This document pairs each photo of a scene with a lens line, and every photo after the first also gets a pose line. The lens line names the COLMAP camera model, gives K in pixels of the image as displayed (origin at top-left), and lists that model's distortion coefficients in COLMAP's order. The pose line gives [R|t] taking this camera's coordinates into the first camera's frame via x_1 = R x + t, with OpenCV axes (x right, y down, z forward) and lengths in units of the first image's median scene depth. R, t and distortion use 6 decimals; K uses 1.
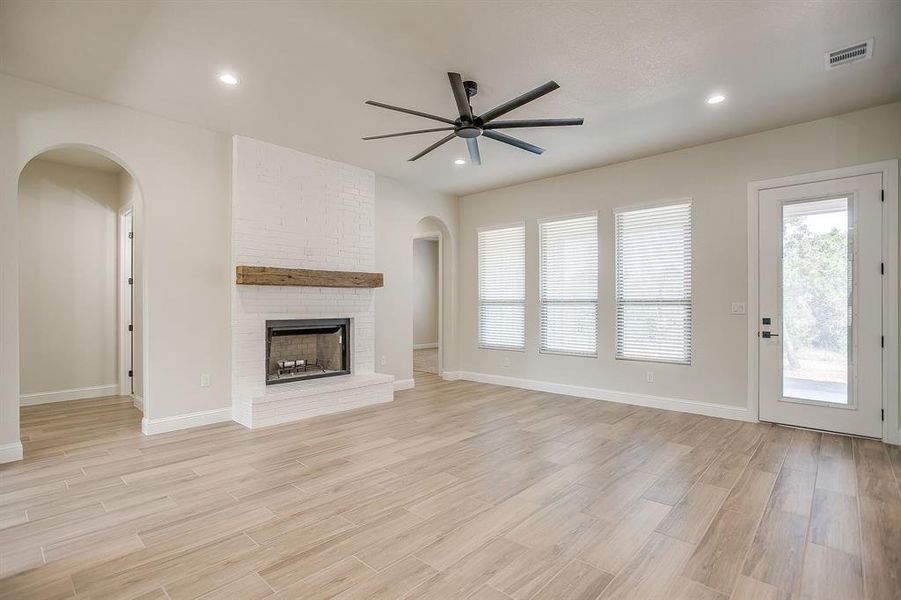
lens RADIAL K [[439.0, 0, 434.8], [0, 439.0, 307.0], [0, 0, 1]] dist [-0.037351, 0.001764]
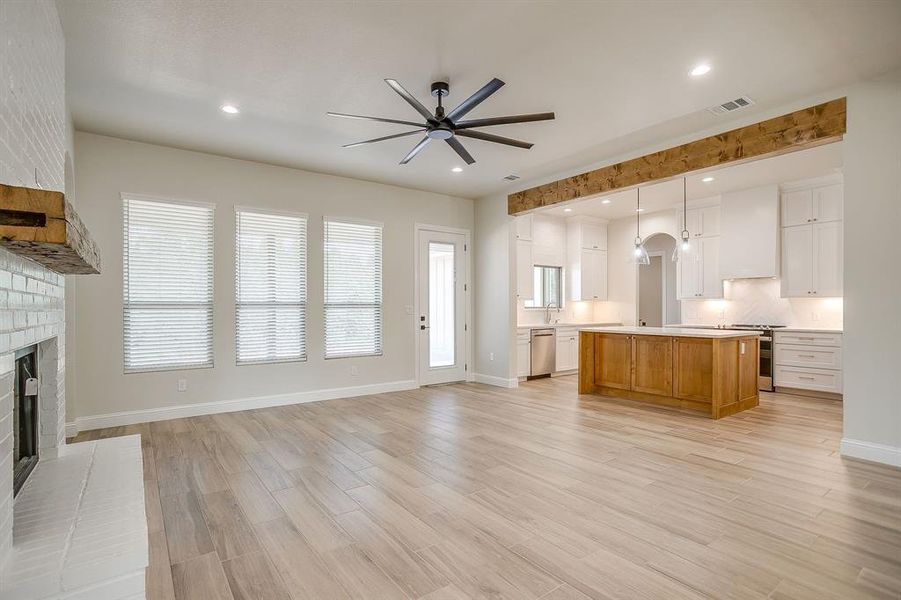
lens RADIAL K [[442.8, 0, 447.1], [0, 442.8, 306.5], [0, 0, 1]] dist [-0.043905, 0.016629]
pose [[0.170550, 0.001972, 0.985347, -0.654898], [0.007397, 0.999967, -0.003282, -0.002688], [-0.985321, 0.007848, 0.170530, 0.583451]]
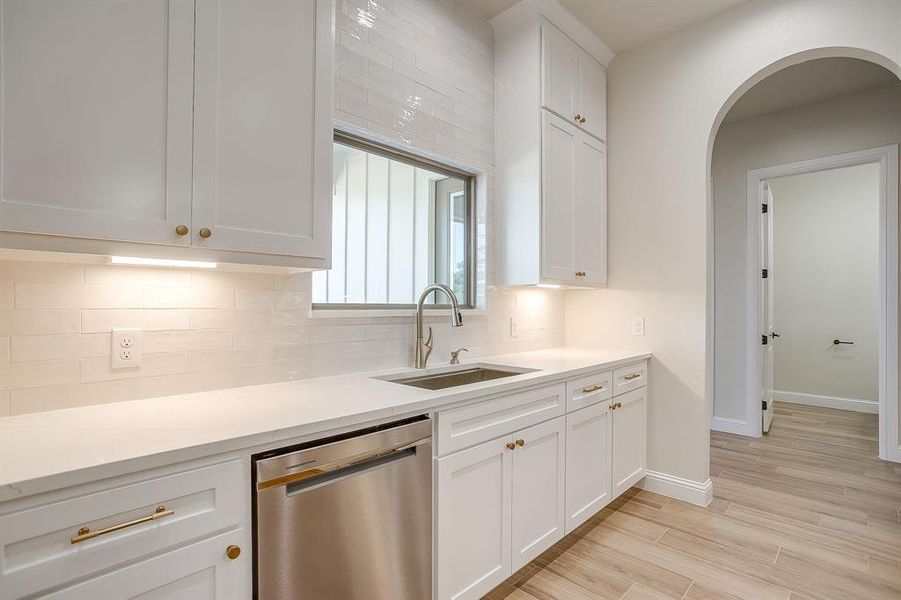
lens RADIAL K [[439.0, 0, 447.7], [0, 439.0, 299.7], [0, 0, 1]] dist [-0.037351, 0.001764]
pose [[0.016643, 0.013019, 0.999777, 0.638638], [0.002757, 0.999911, -0.013066, -0.001899], [-0.999858, 0.002973, 0.016606, 0.457545]]
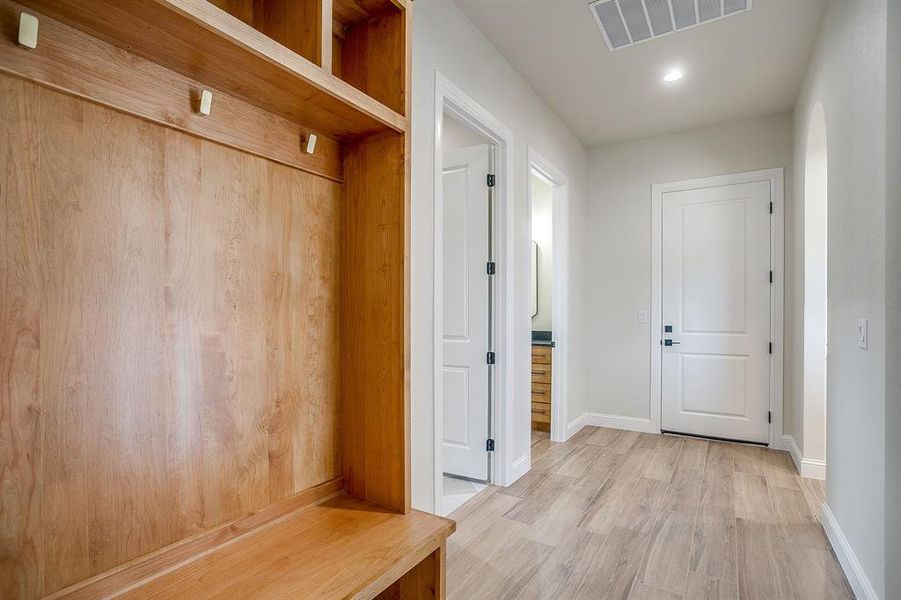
lens RADIAL K [[442.8, 0, 454.0], [0, 442.8, 305.3], [0, 0, 1]] dist [-0.043905, 0.016629]
pose [[-0.981644, -0.000430, -0.190721, 1.680558], [0.000363, 0.999991, -0.004123, 0.004957], [0.190721, -0.004117, -0.981636, 0.520747]]
